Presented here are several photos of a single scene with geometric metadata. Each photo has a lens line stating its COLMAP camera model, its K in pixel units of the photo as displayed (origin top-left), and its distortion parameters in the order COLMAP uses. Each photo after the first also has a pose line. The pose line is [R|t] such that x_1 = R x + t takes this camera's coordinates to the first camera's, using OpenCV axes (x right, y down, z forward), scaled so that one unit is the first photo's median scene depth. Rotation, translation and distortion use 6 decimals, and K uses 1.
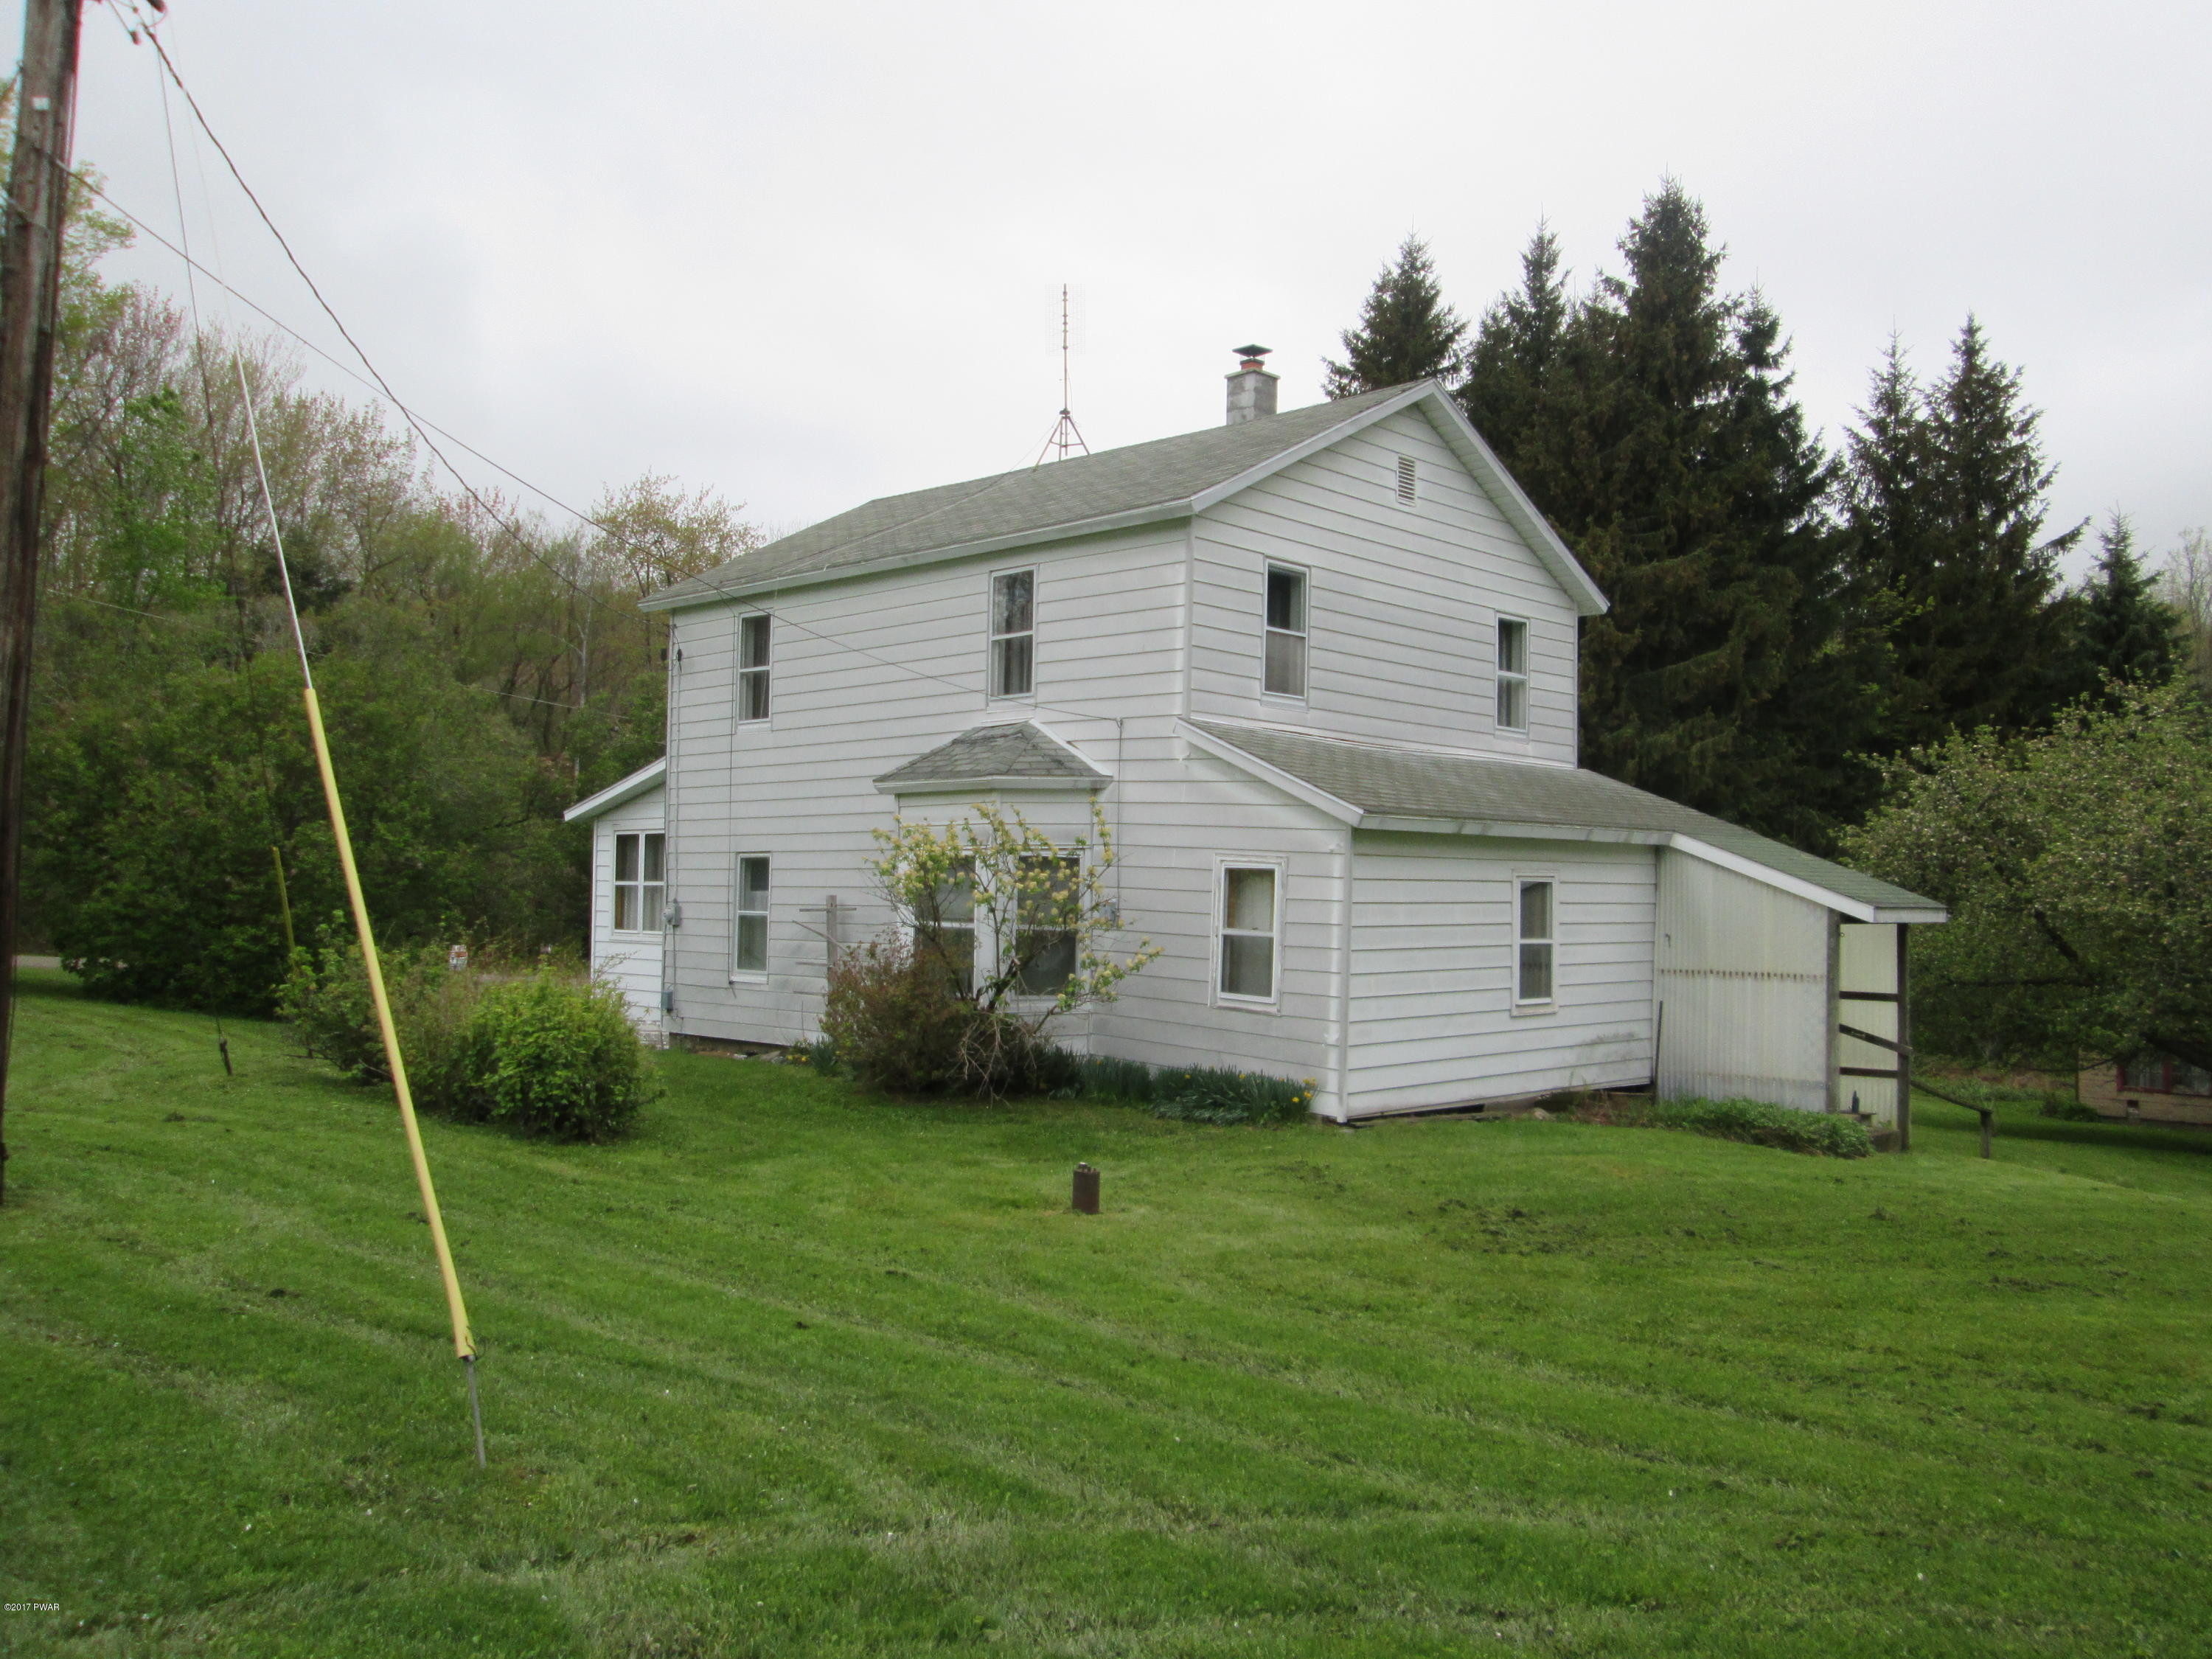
lens RADIAL K [[1821.4, 0, 1106.0], [0, 1821.4, 829.5], [0, 0, 1]] dist [-0.081840, 0.086372]
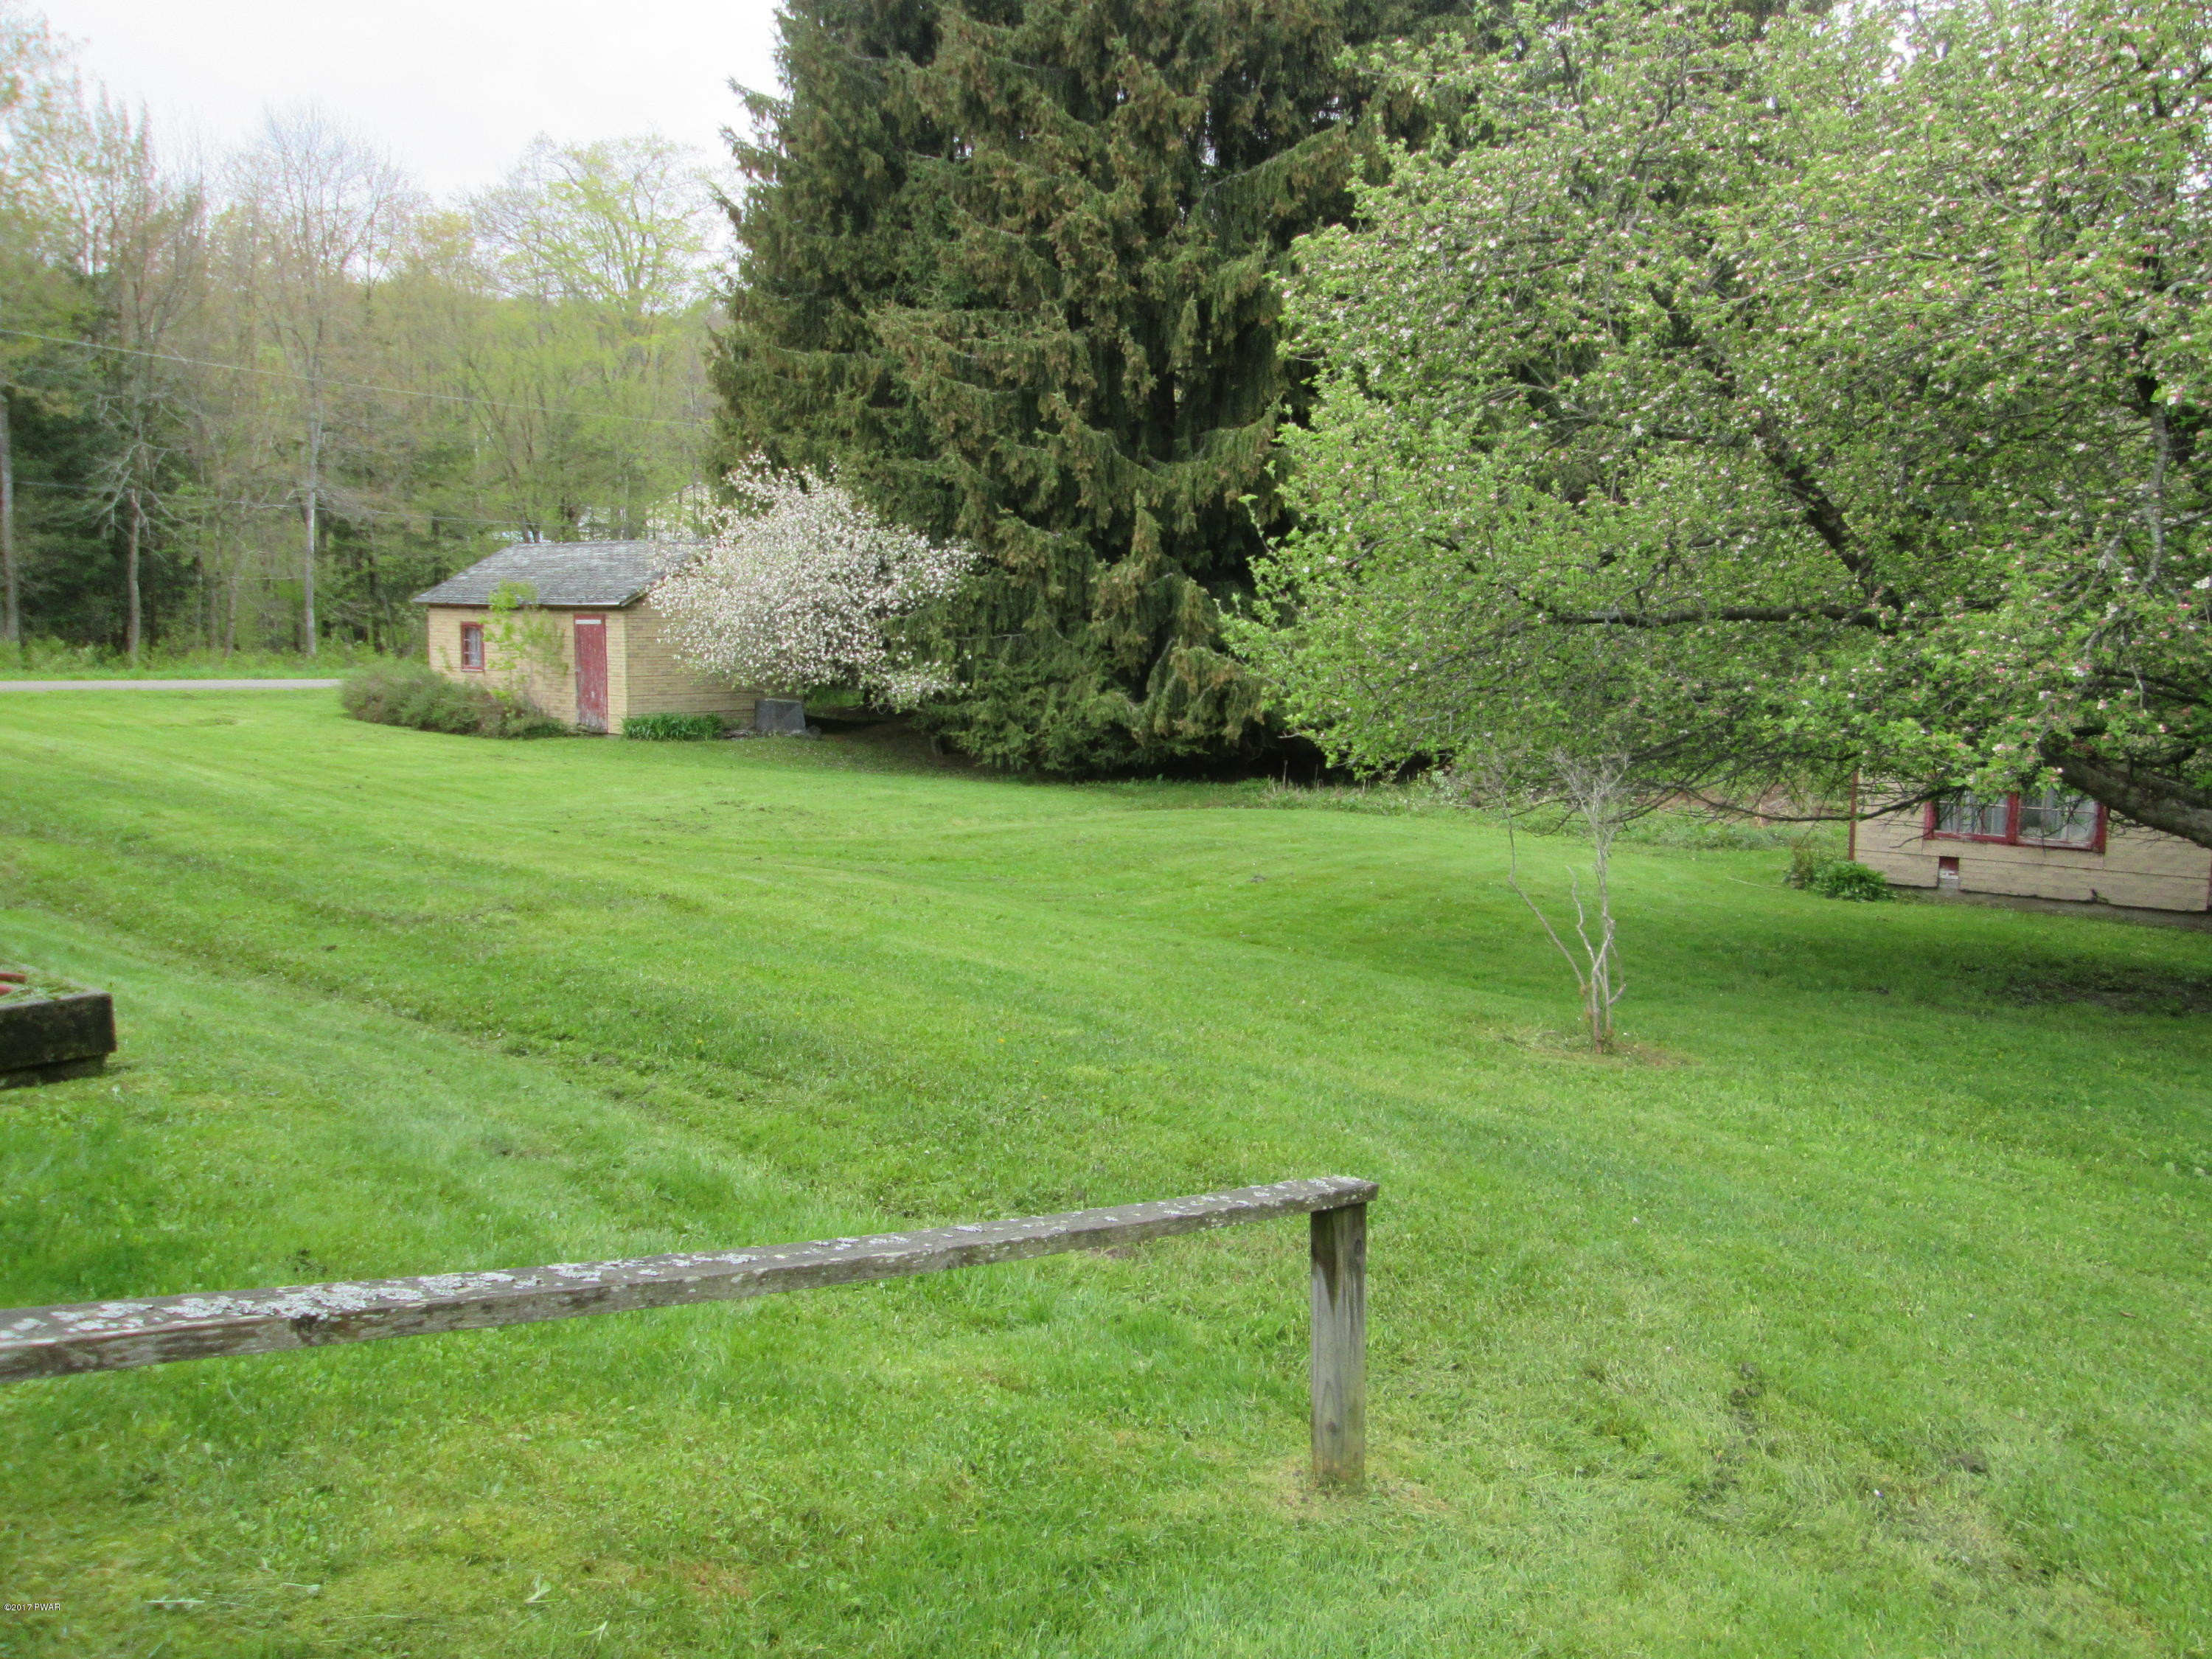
lens RADIAL K [[1821.4, 0, 1106.0], [0, 1821.4, 829.5], [0, 0, 1]] dist [-0.081840, 0.086372]
pose [[0.995489, -0.020201, 0.092696, 0.270851], [0.005175, 0.987176, 0.159551, 0.055002], [-0.094731, -0.158351, 0.982828, 0.493663]]
